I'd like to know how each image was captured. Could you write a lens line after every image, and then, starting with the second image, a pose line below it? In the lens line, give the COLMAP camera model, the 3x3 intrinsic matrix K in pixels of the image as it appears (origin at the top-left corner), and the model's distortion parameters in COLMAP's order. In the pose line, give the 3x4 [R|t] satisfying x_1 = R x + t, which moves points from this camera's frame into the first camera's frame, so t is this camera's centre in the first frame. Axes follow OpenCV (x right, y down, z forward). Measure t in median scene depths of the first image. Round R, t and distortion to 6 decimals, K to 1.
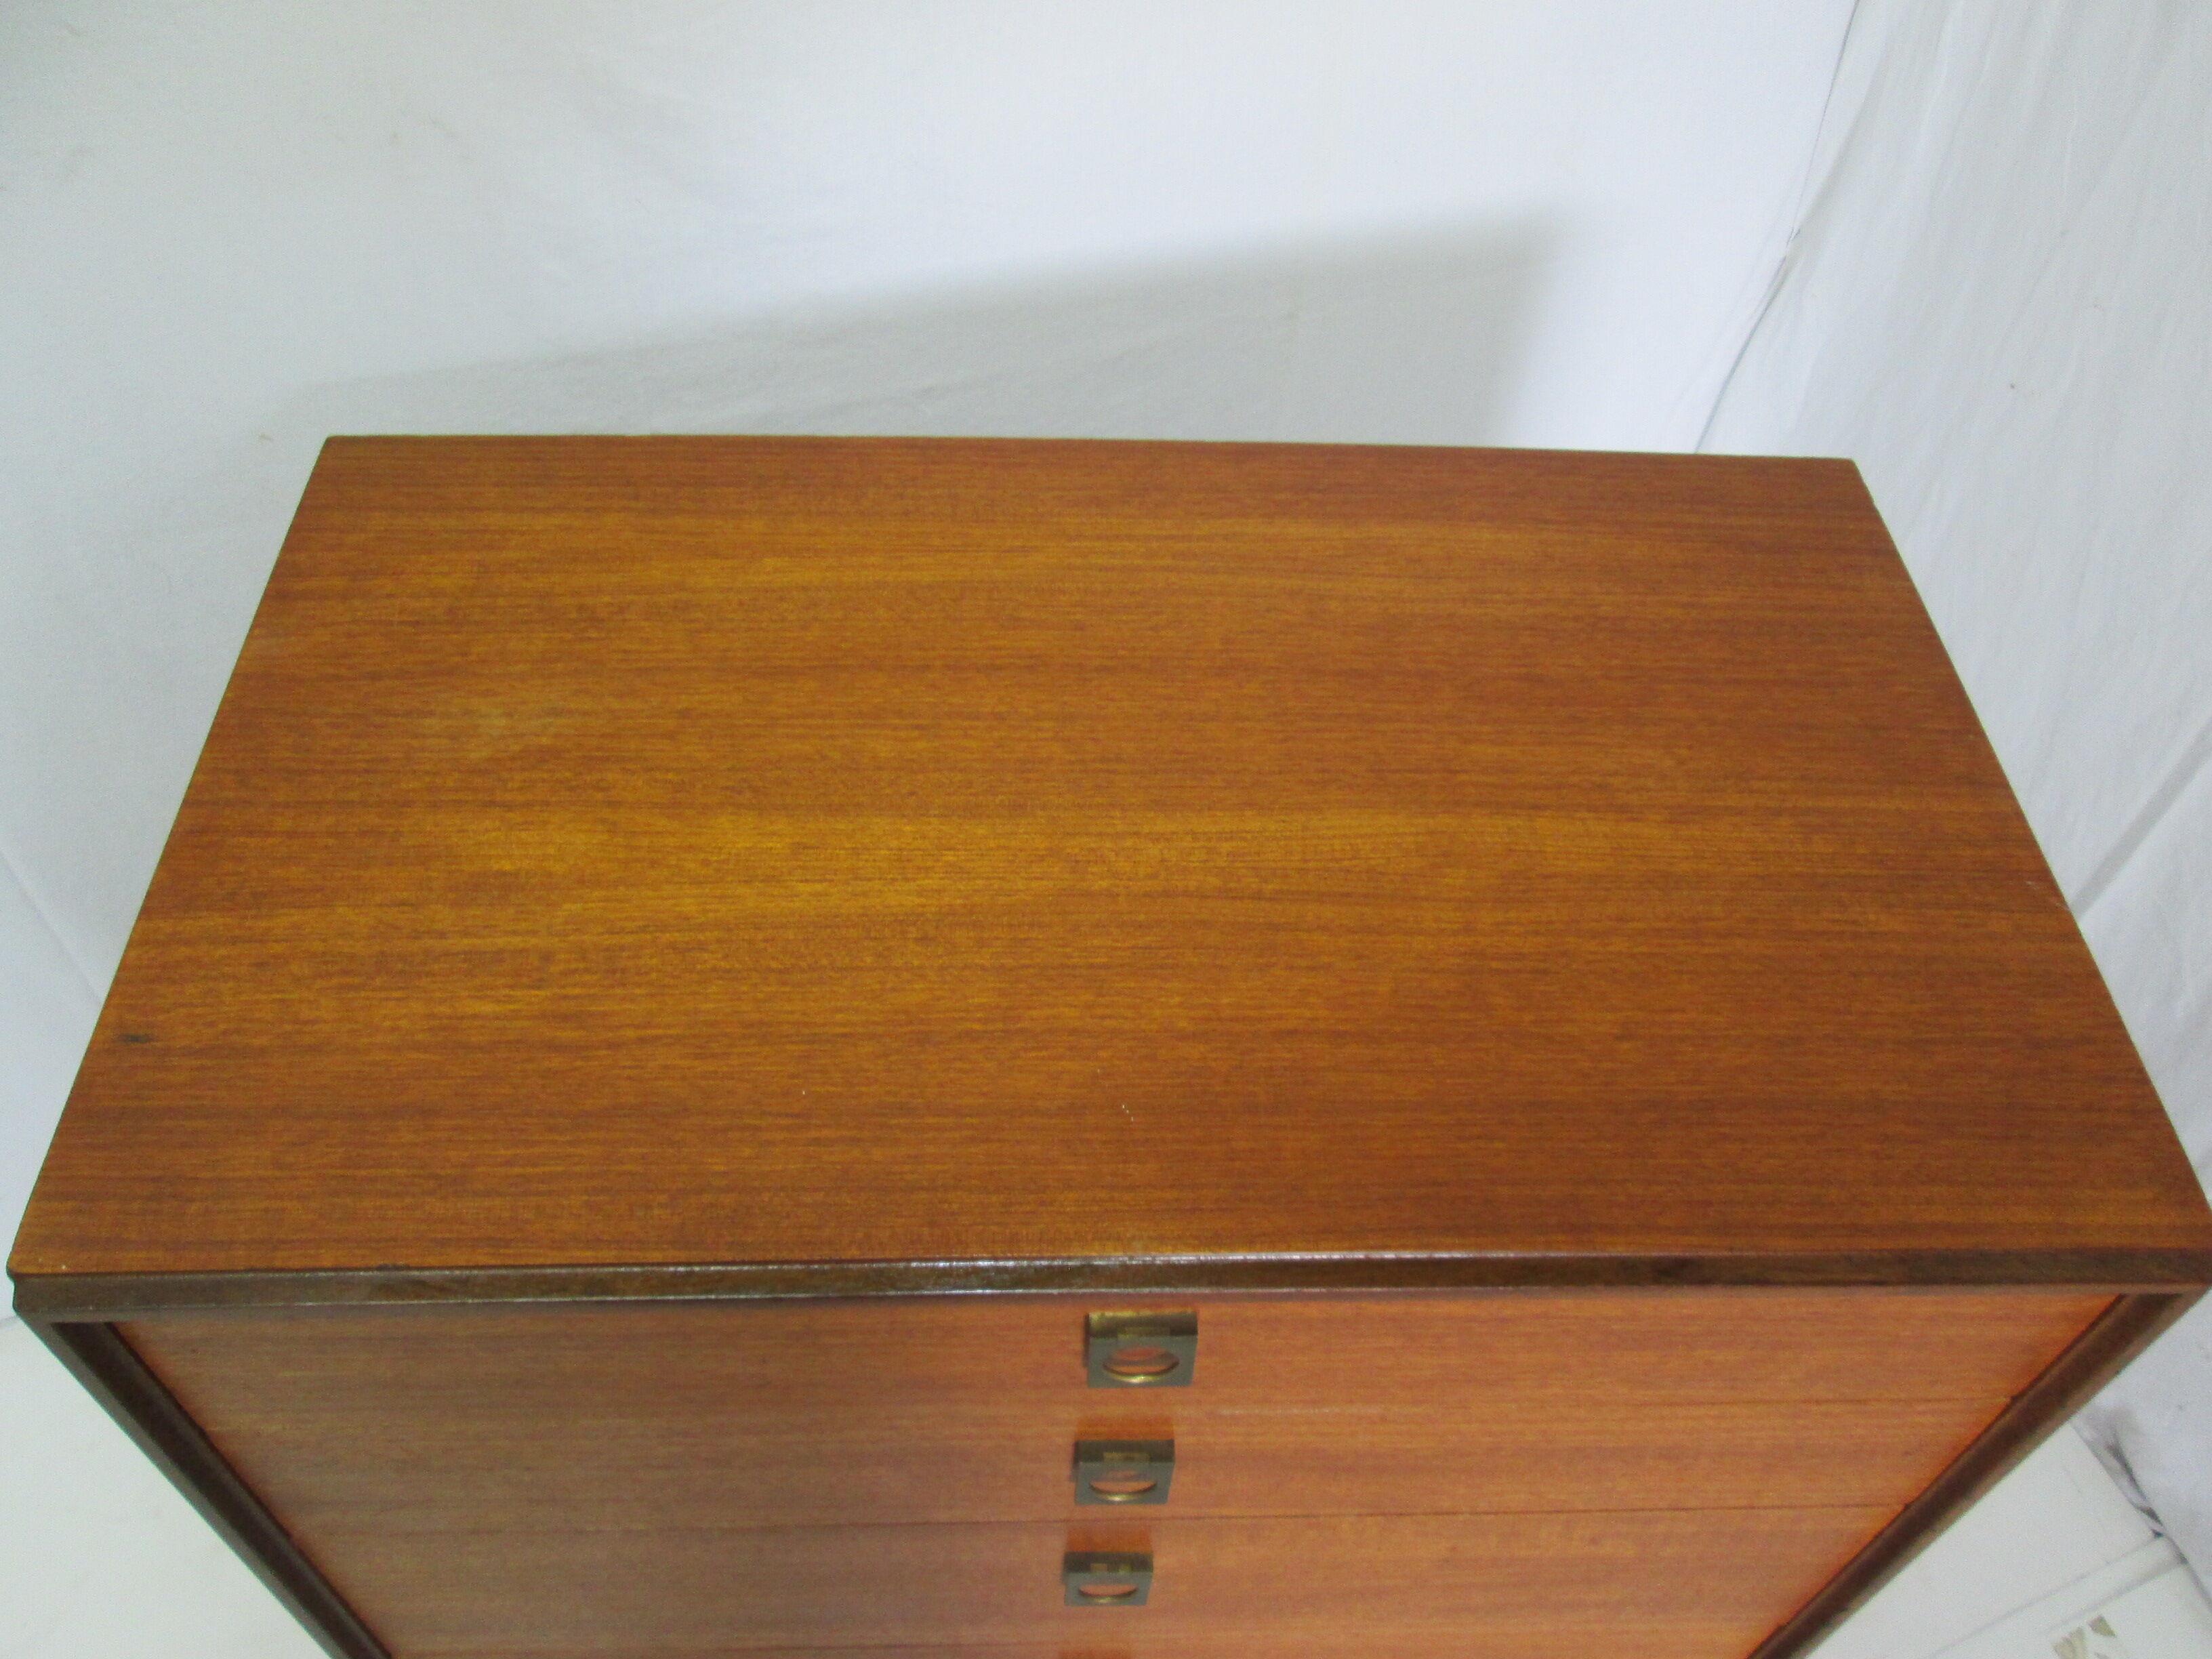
lens RADIAL K [[1787.0, 0, 1120.2], [0, 1787.0, 832.8], [0, 0, 1]] dist [-0.058530, 0.034197]
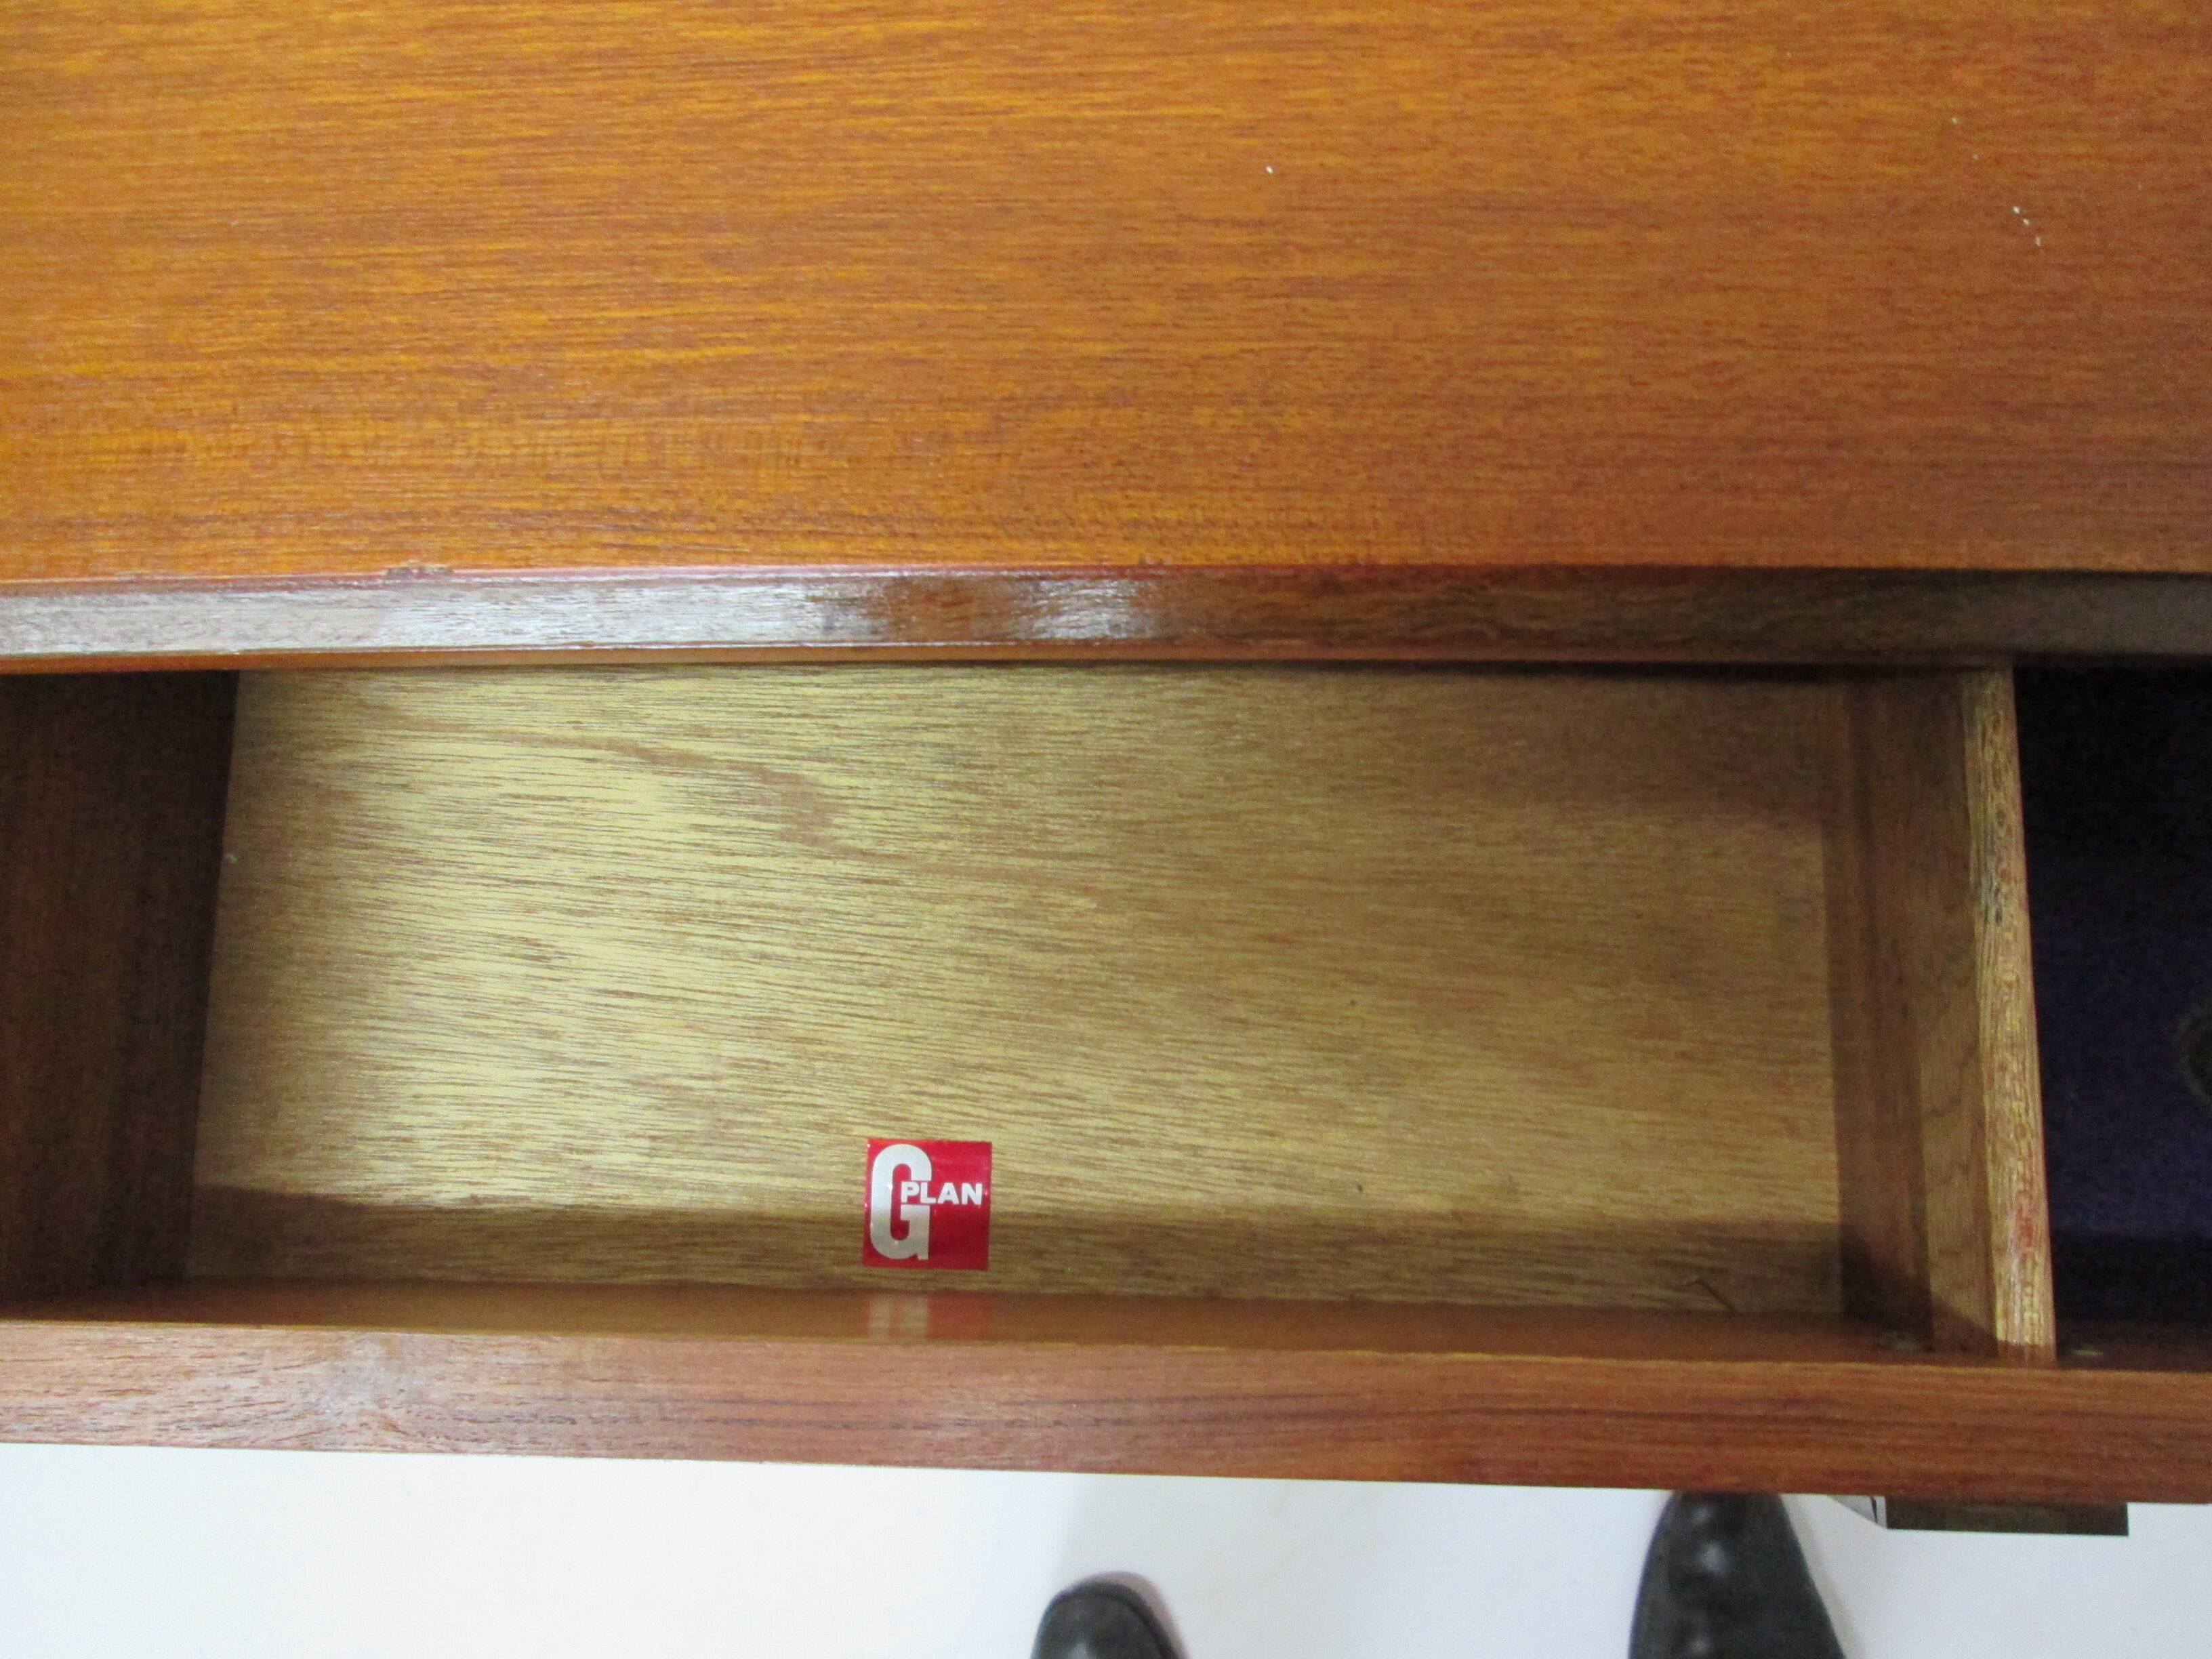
lens RADIAL K [[1787.0, 0, 1113.1], [0, 1787.0, 852.9], [0, 0, 1]] dist [-0.058530, 0.034197]
pose [[0.992643, 0.044121, -0.112756, -0.161747], [0.018882, 0.863445, 0.504089, 0.071657], [0.119600, -0.502509, 0.856260, 0.545836]]
